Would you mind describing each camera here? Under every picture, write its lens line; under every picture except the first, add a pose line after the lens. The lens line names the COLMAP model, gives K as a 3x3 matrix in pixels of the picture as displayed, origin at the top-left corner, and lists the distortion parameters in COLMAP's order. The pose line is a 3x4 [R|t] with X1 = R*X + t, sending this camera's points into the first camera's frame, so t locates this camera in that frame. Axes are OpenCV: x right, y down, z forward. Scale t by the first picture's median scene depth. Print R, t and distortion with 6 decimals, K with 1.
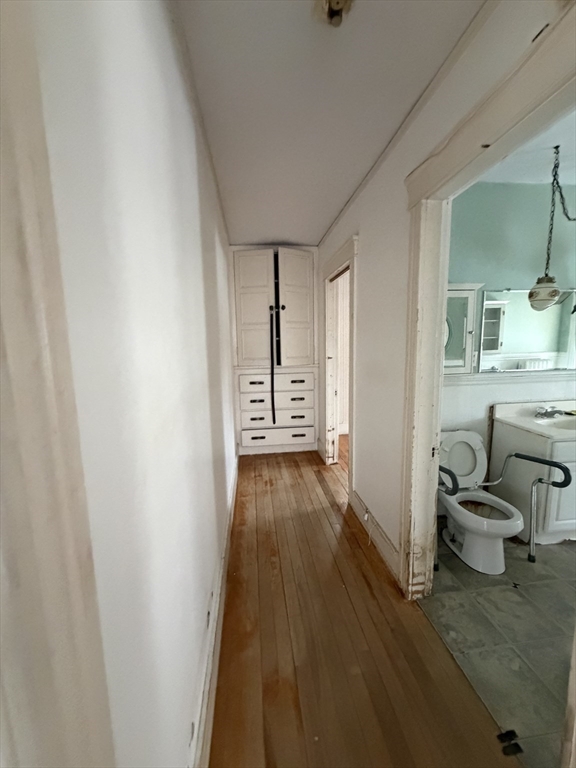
lens RADIAL K [[304.4, 0, 287.2], [0, 304.4, 383.5], [0, 0, 1]] dist [0.001664, -0.000114]
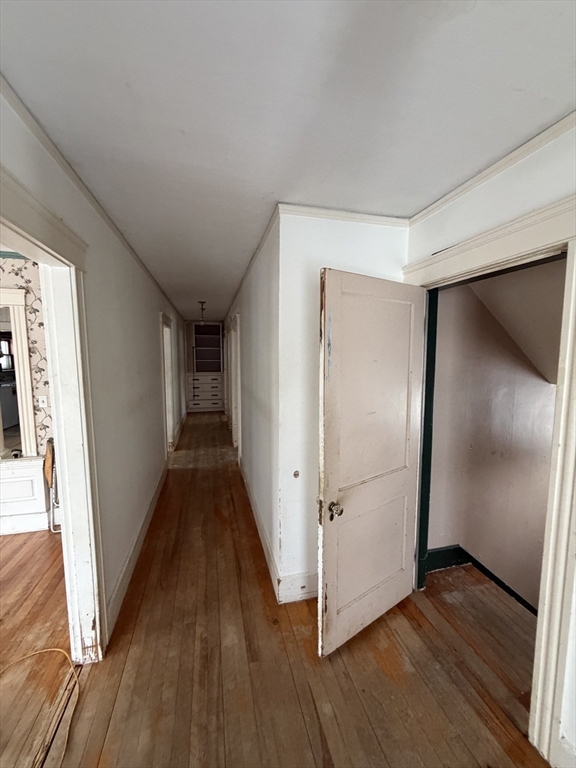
lens RADIAL K [[304.4, 0, 286.8], [0, 304.4, 382.7], [0, 0, 1]] dist [0.001664, -0.000114]
pose [[0.990925, 0.009581, 0.134077, 0.270915], [-0.005219, 0.999447, -0.032841, 0.088232], [-0.134318, 0.031843, 0.990427, -1.364346]]
